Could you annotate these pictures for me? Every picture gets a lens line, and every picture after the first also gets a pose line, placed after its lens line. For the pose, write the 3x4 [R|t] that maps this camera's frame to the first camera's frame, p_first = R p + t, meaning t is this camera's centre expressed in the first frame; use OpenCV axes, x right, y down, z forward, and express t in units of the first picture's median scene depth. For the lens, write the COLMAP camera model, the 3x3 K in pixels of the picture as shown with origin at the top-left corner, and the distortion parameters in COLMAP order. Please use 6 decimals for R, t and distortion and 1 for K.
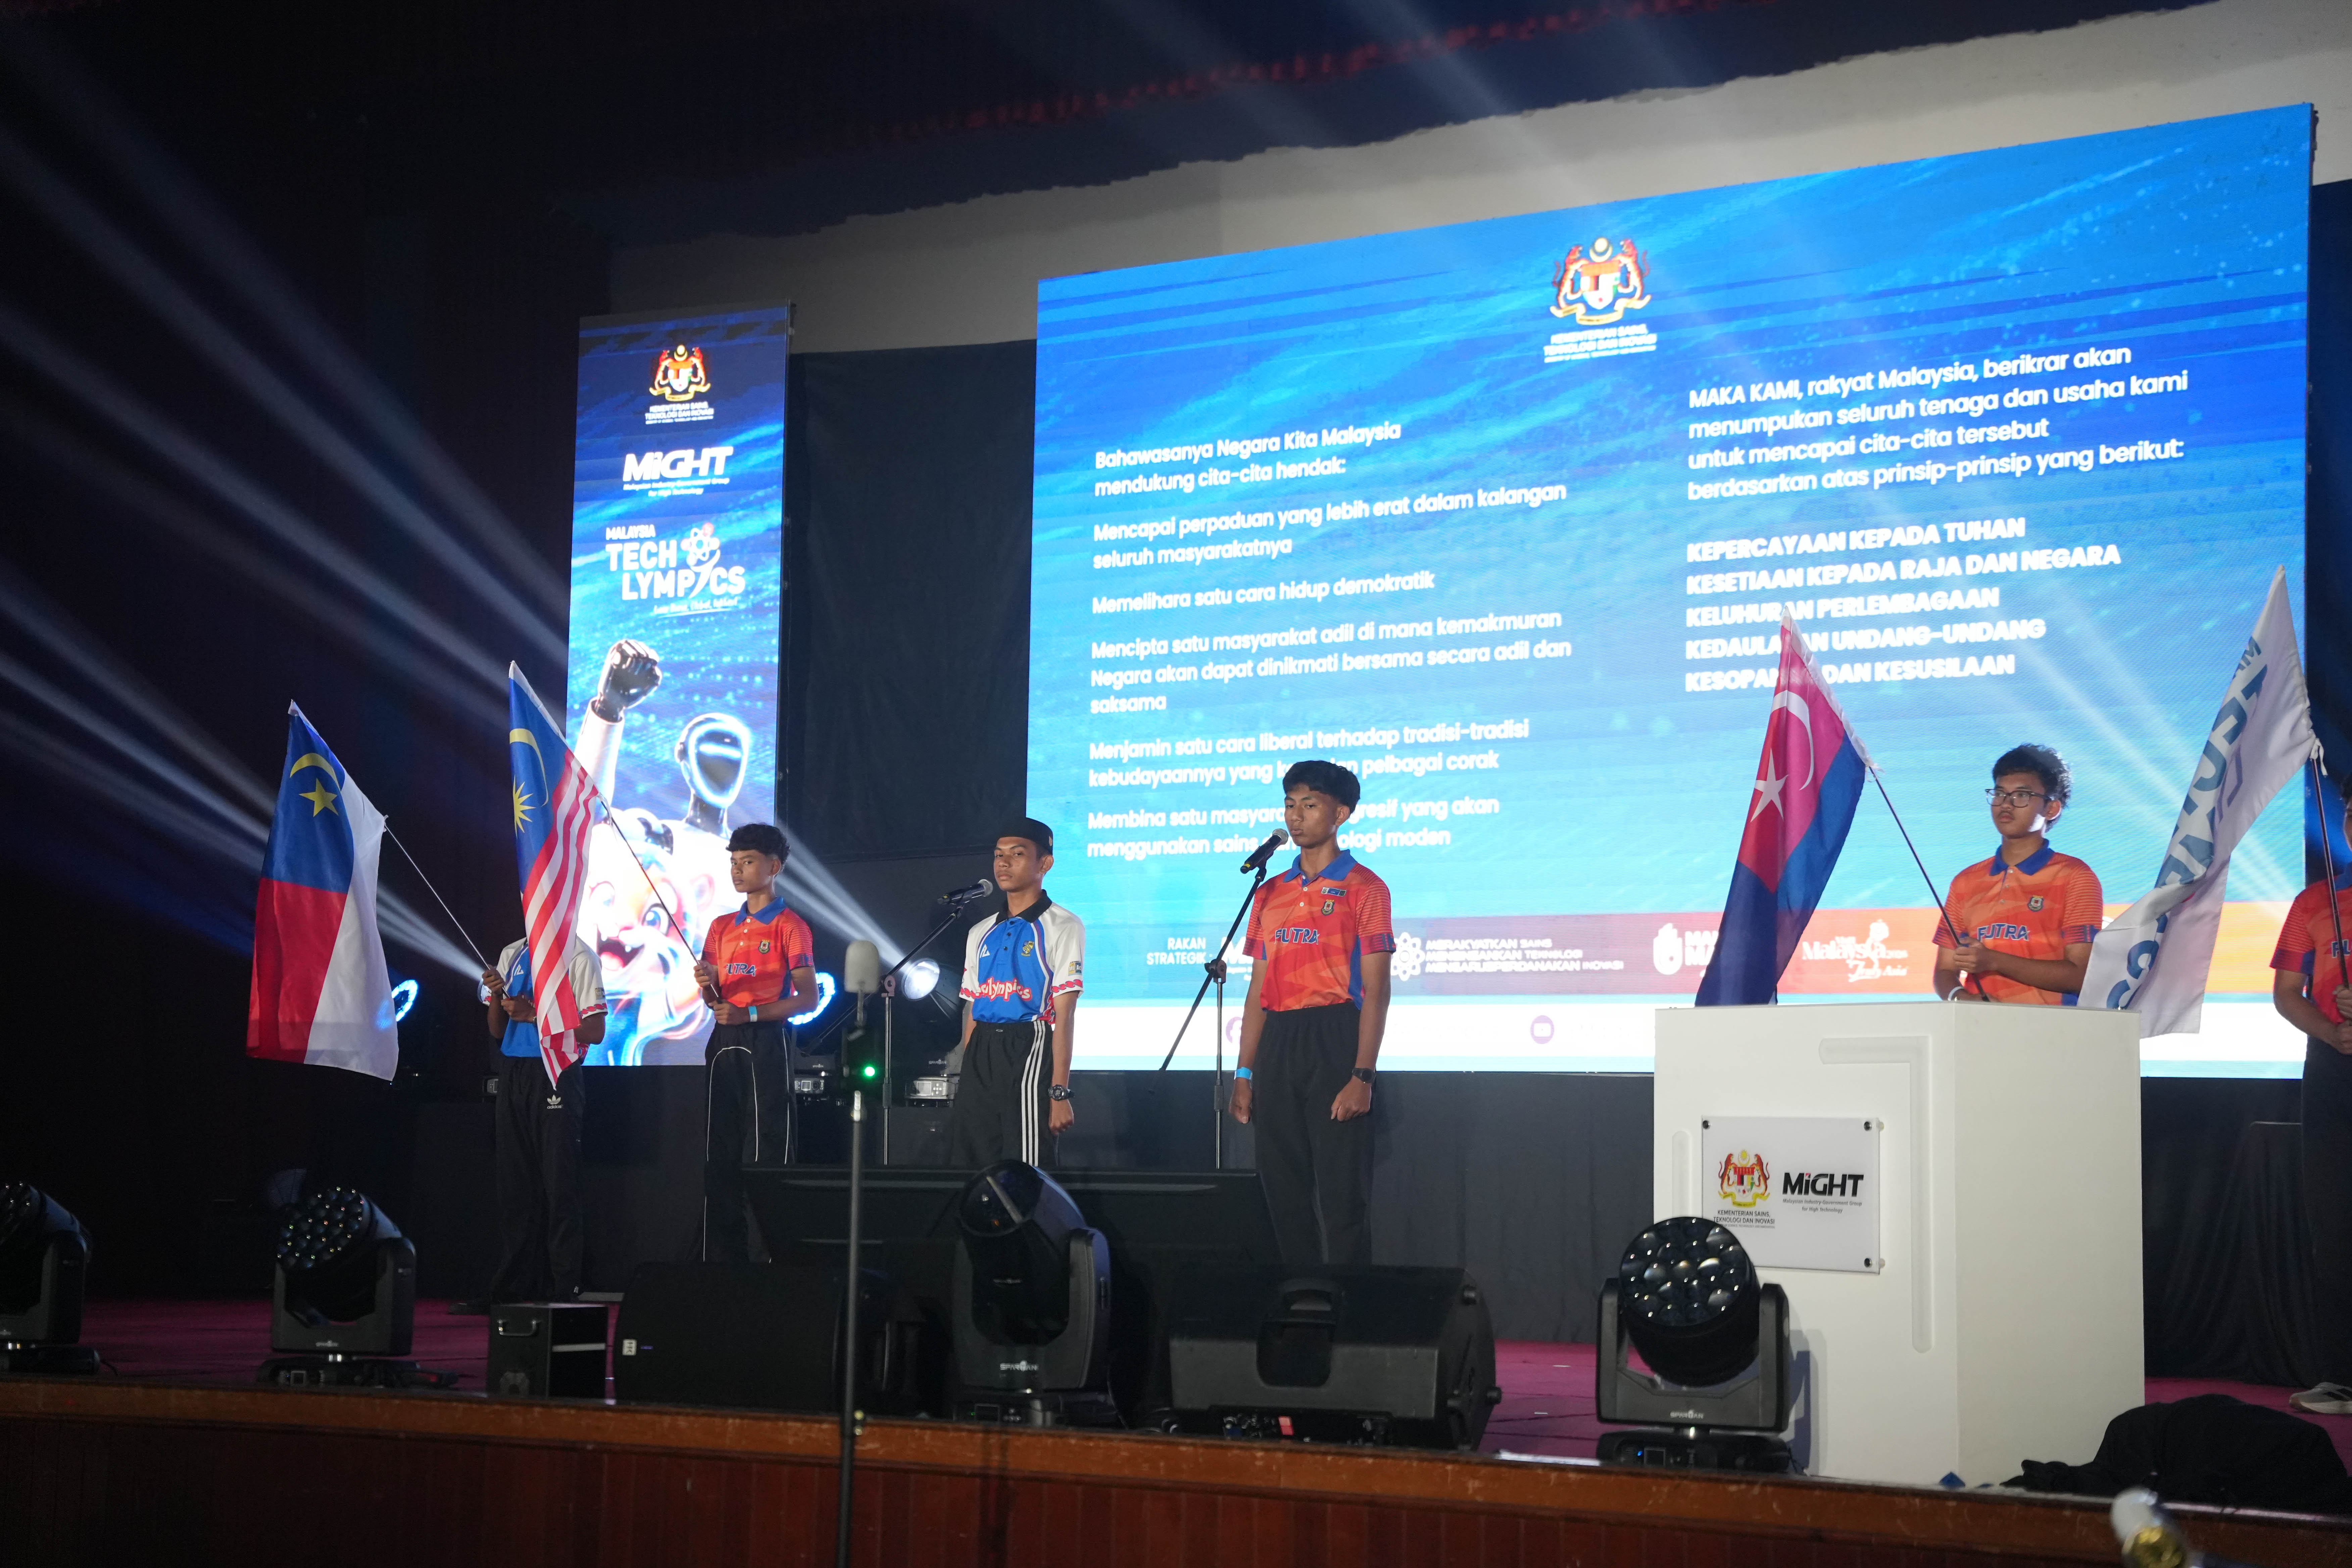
lens RADIAL K [[4468.2, 0, 1176.1], [0, 4468.2, 778.4], [0, 0, 1]] dist [0.226483, 0.000000]
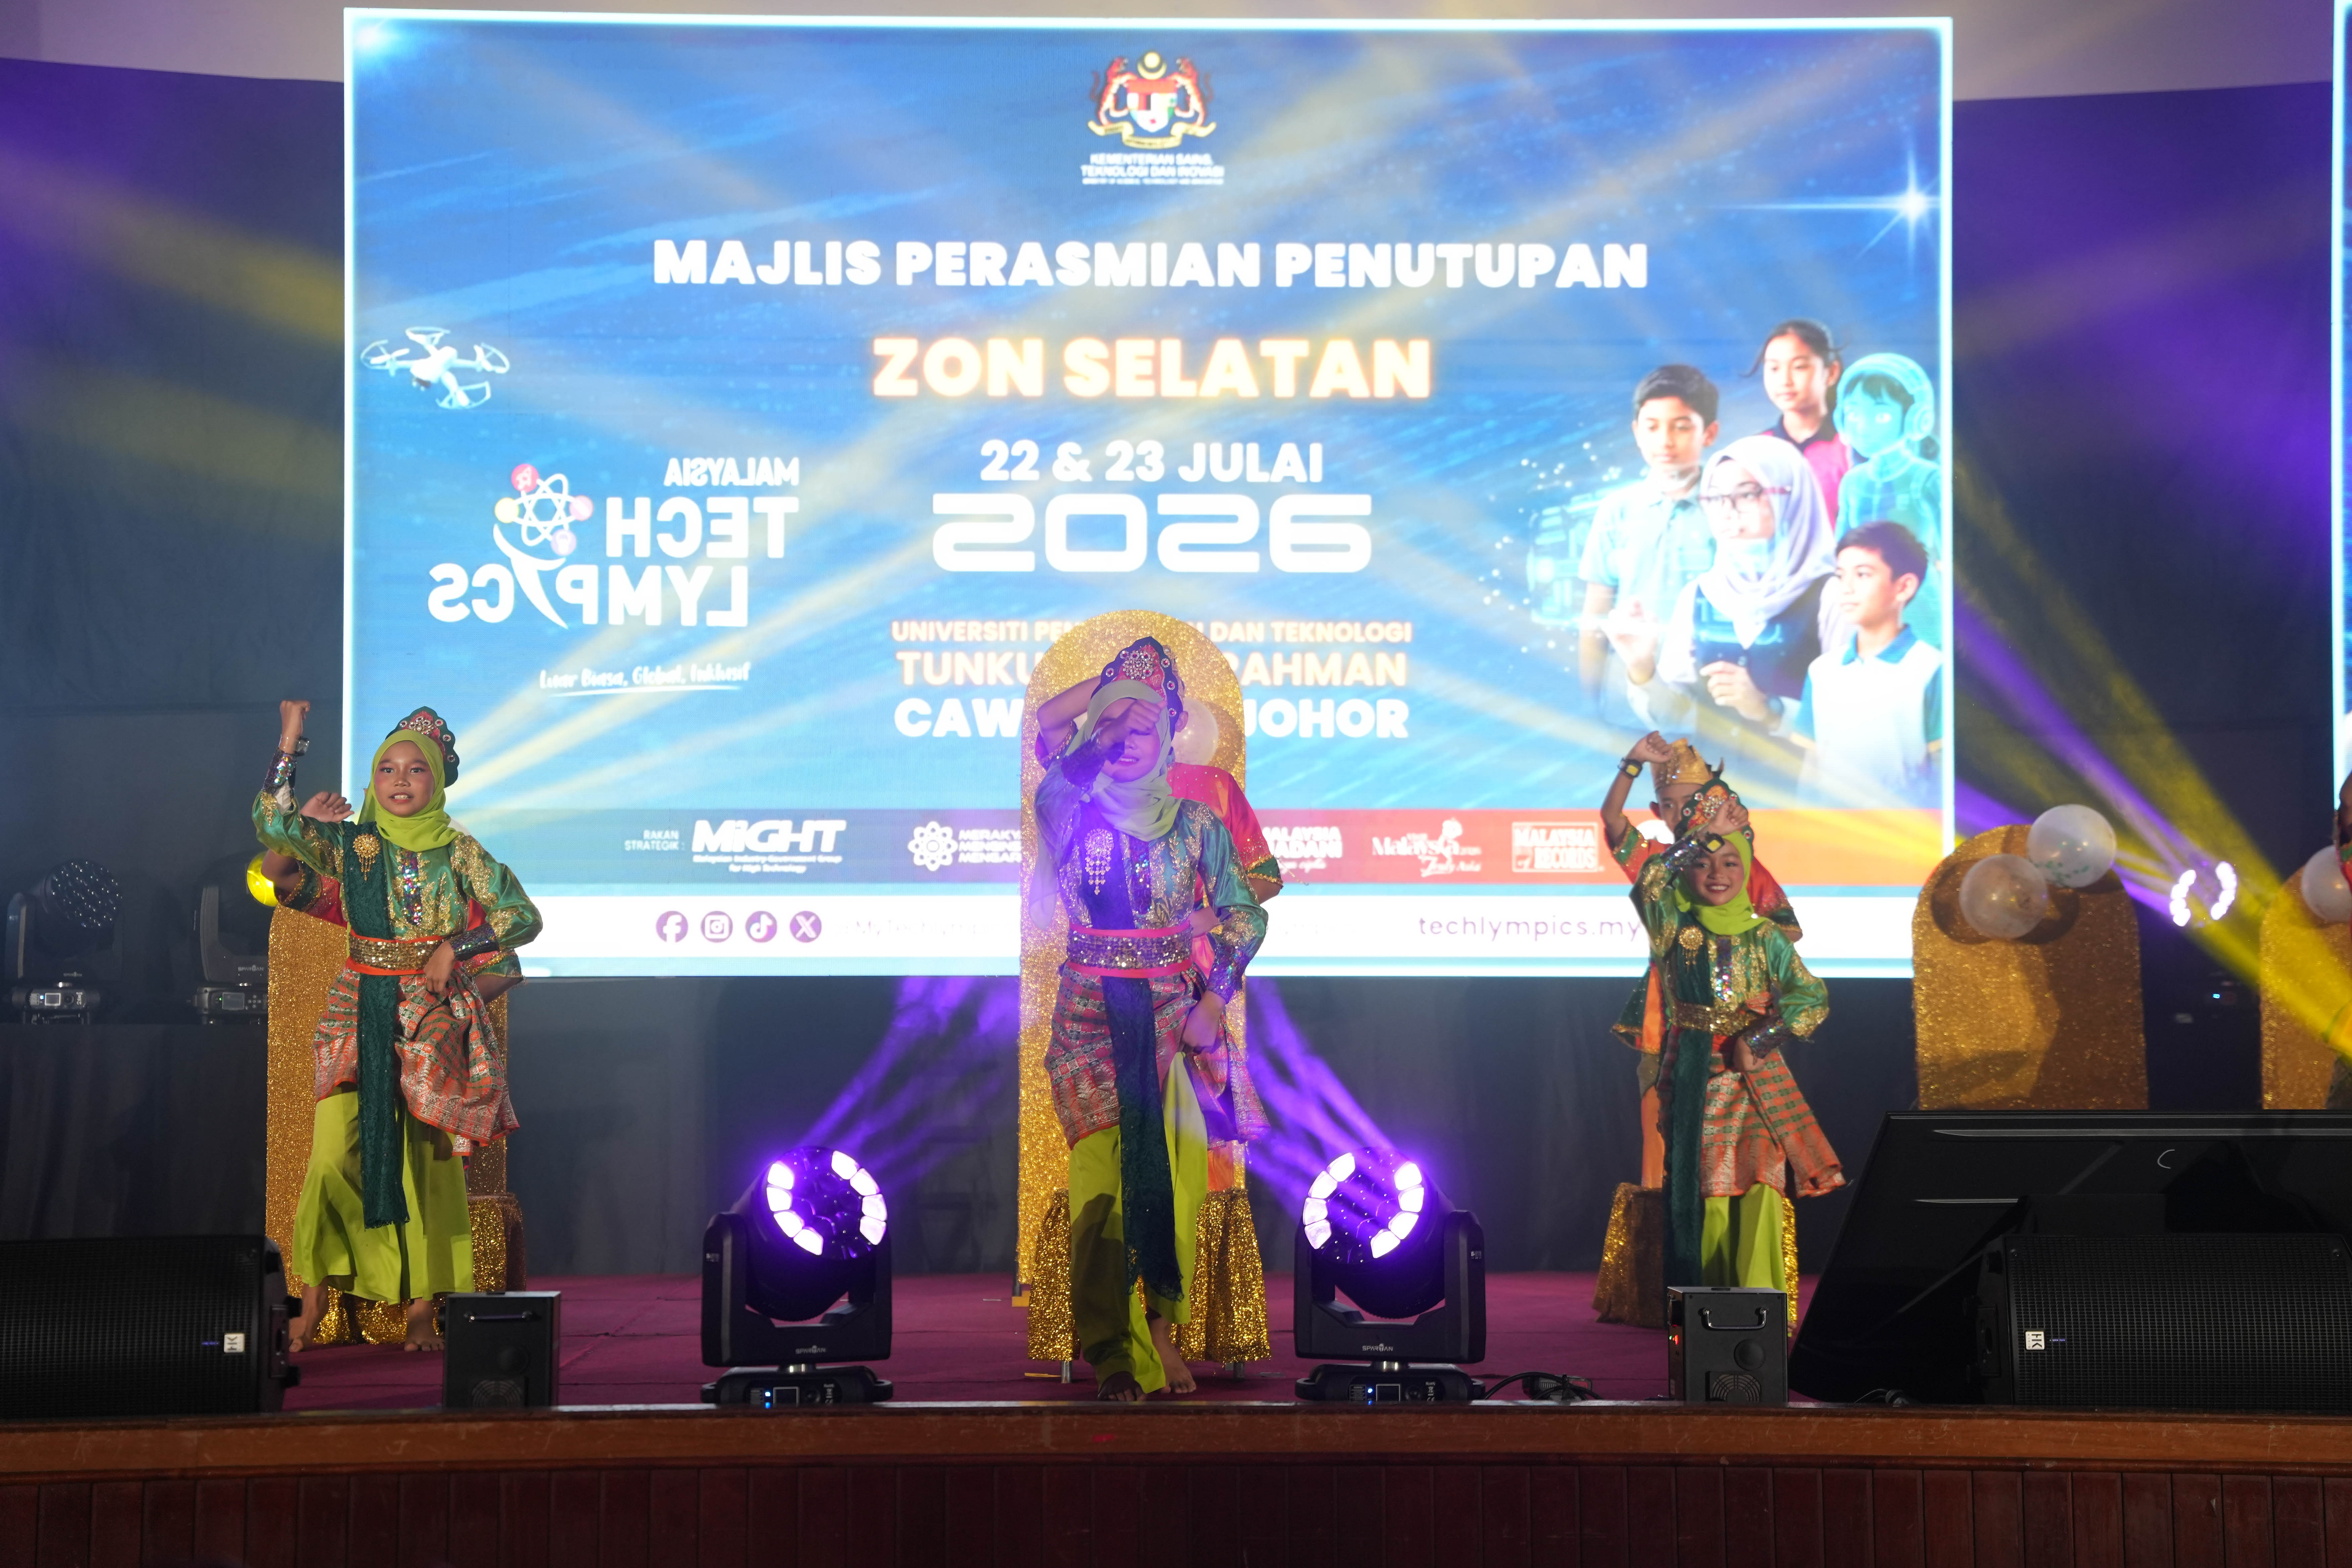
lens RADIAL K [[4468.2, 0, 1177.9], [0, 4468.2, 800.5], [0, 0, 1]] dist [0.226483, 0.000000]
pose [[0.795970, 0.019698, 0.605016, -0.446518], [-0.039483, 0.999032, 0.019418, 0.012131], [-0.604047, -0.039344, 0.795977, 0.273598]]
